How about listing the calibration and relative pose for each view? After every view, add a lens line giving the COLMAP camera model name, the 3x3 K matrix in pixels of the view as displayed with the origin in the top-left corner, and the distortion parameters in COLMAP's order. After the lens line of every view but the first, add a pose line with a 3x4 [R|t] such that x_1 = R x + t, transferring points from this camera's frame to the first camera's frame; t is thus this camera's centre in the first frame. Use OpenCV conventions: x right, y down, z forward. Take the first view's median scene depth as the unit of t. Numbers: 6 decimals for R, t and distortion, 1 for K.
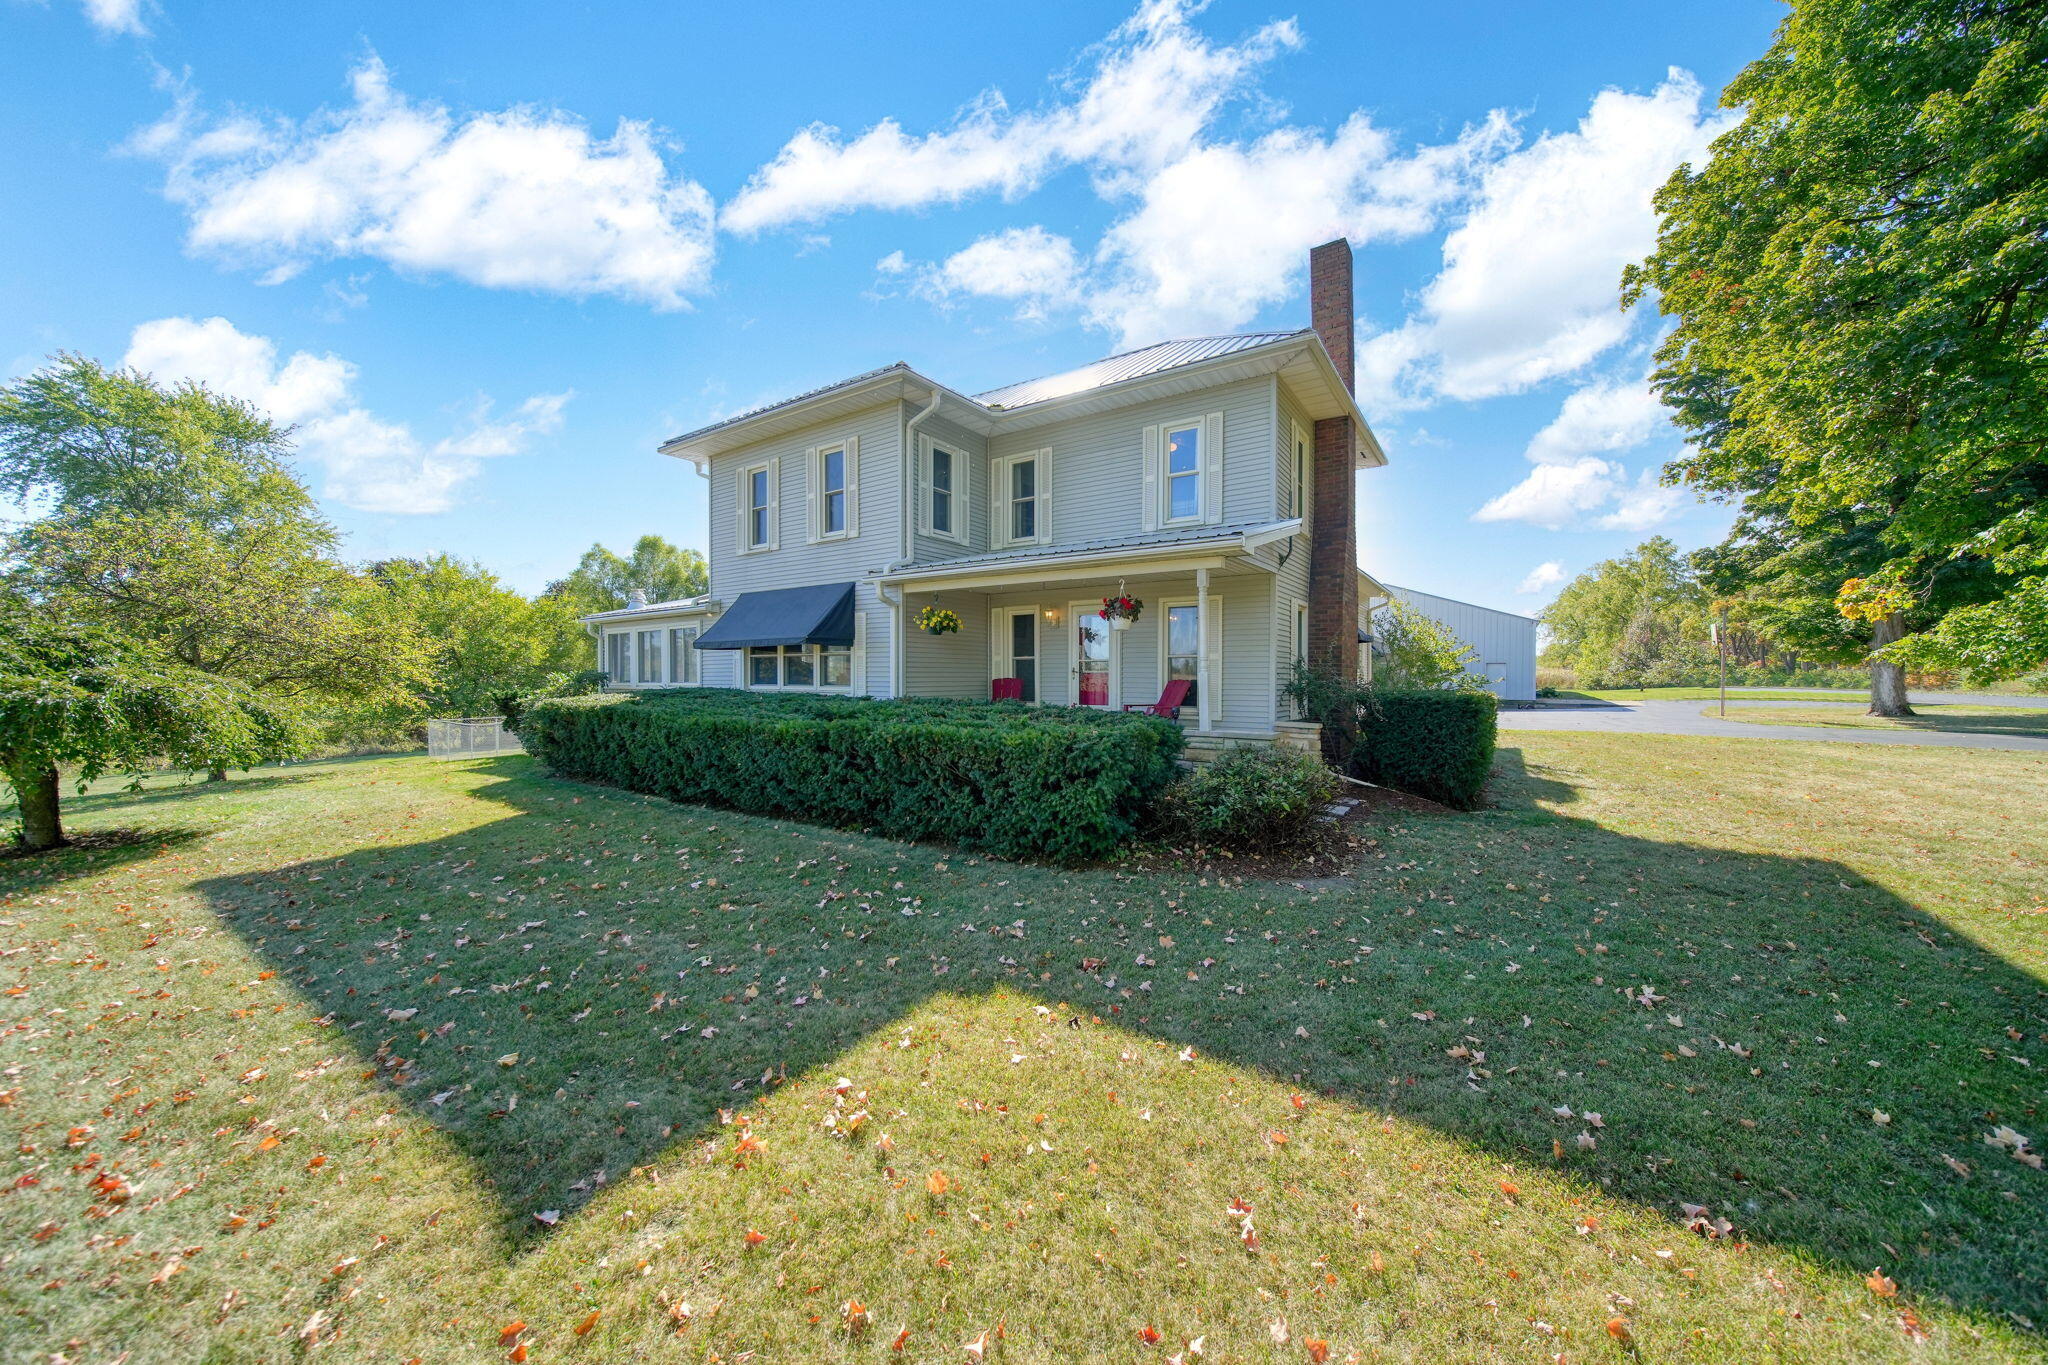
lens RADIAL K [[714.0, 0, 1024.0], [0, 714.0, 682.5], [0, 0, 1]] dist [0.006654, -0.004499]
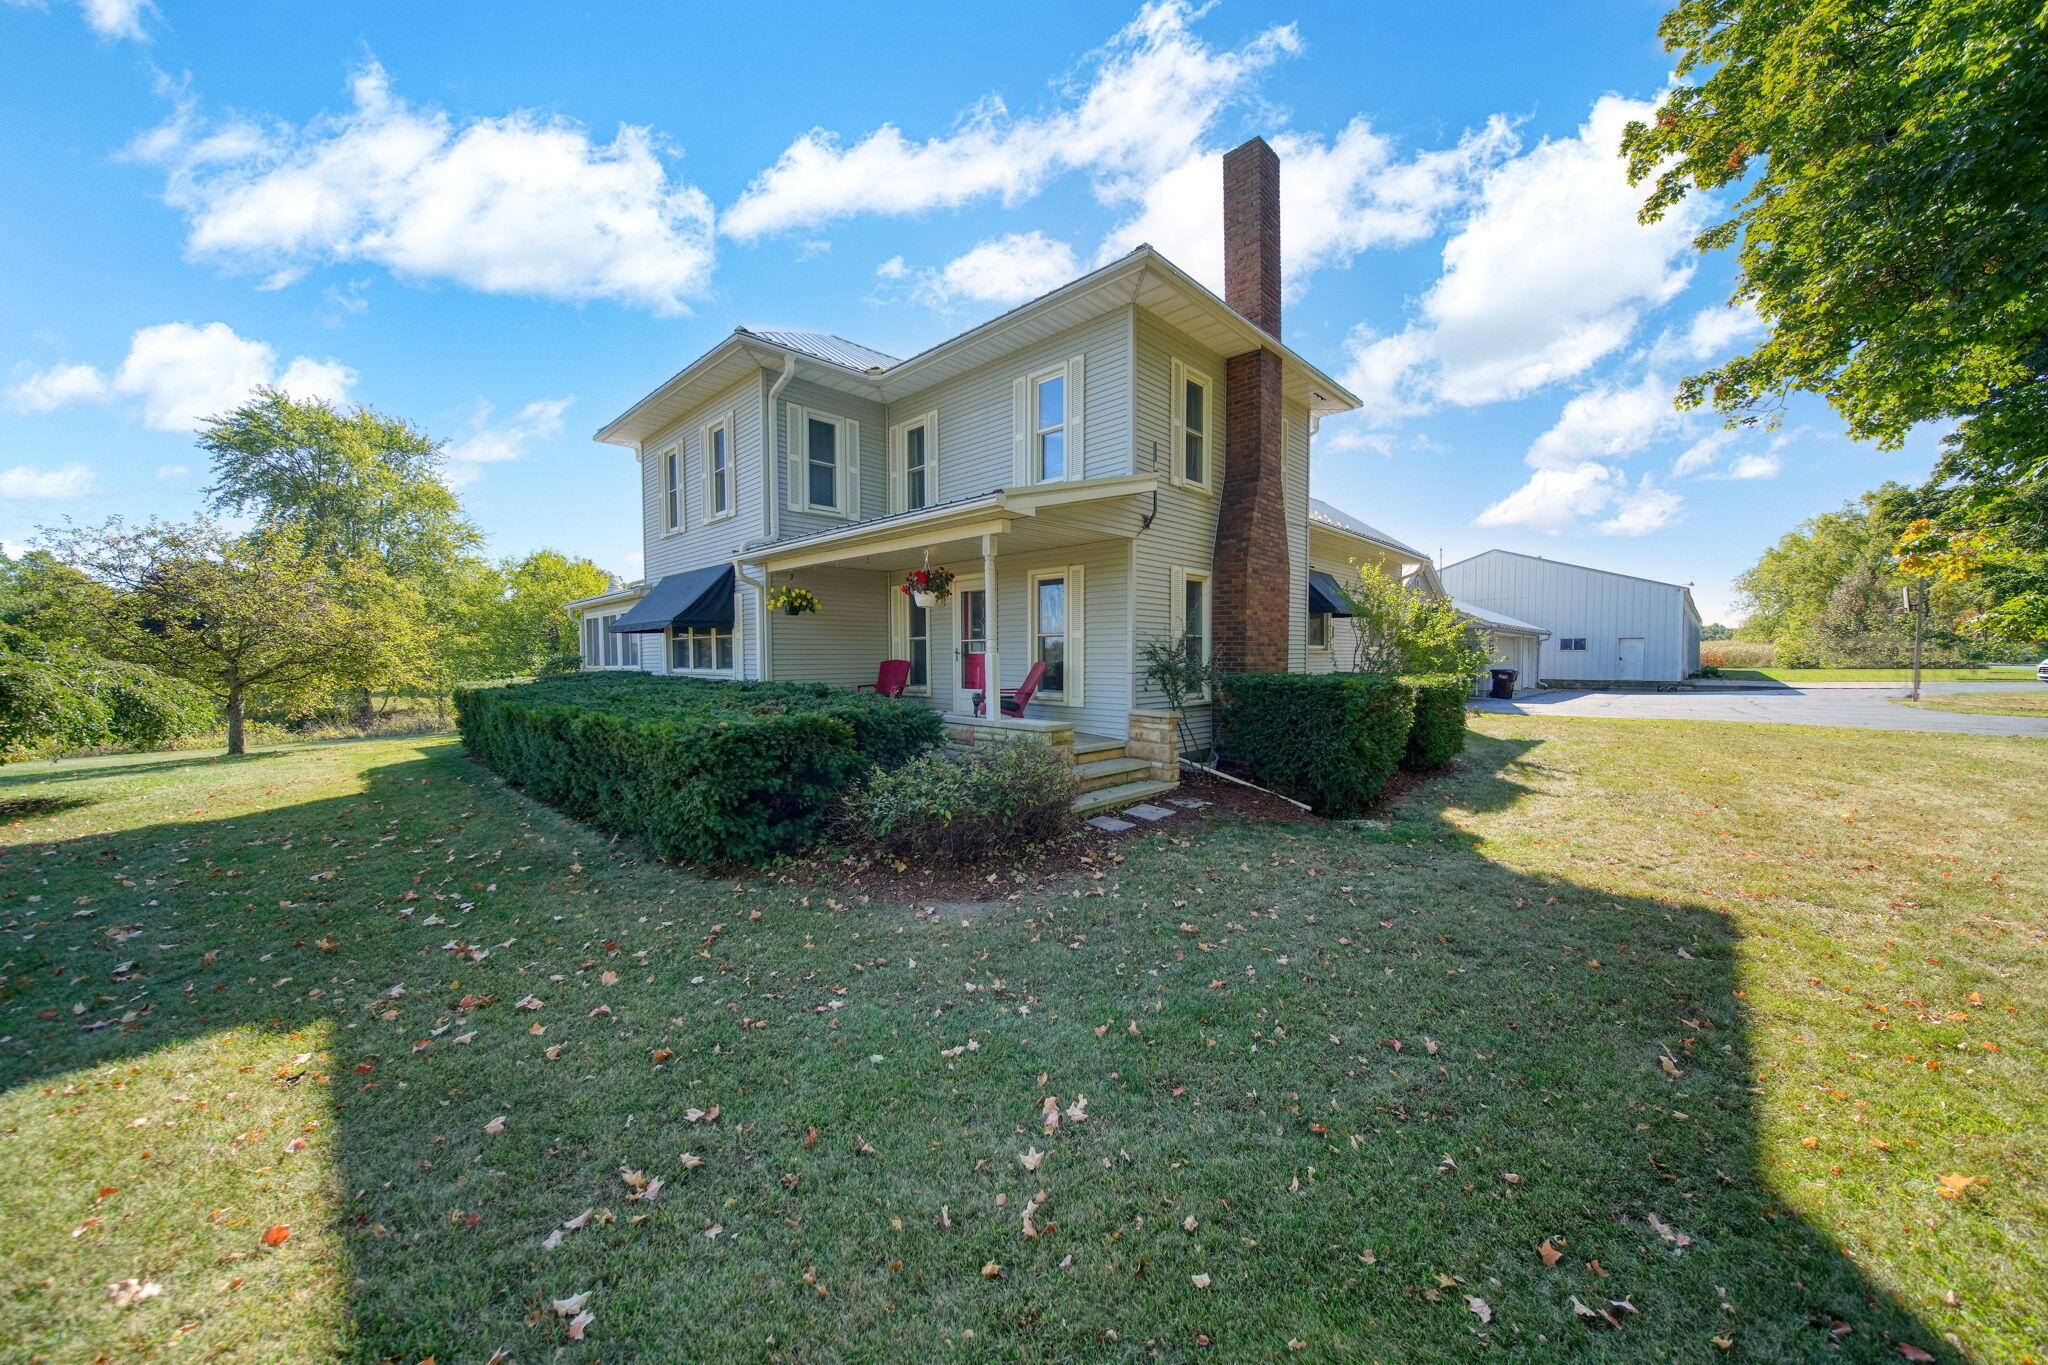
lens RADIAL K [[714.0, 0, 1024.0], [0, 714.0, 682.5], [0, 0, 1]] dist [0.006654, -0.004499]
pose [[0.985196, 0.001155, -0.171431, 0.309677], [0.003663, 0.999607, 0.027787, -0.002105], [0.171395, -0.028003, 0.984804, 0.100545]]
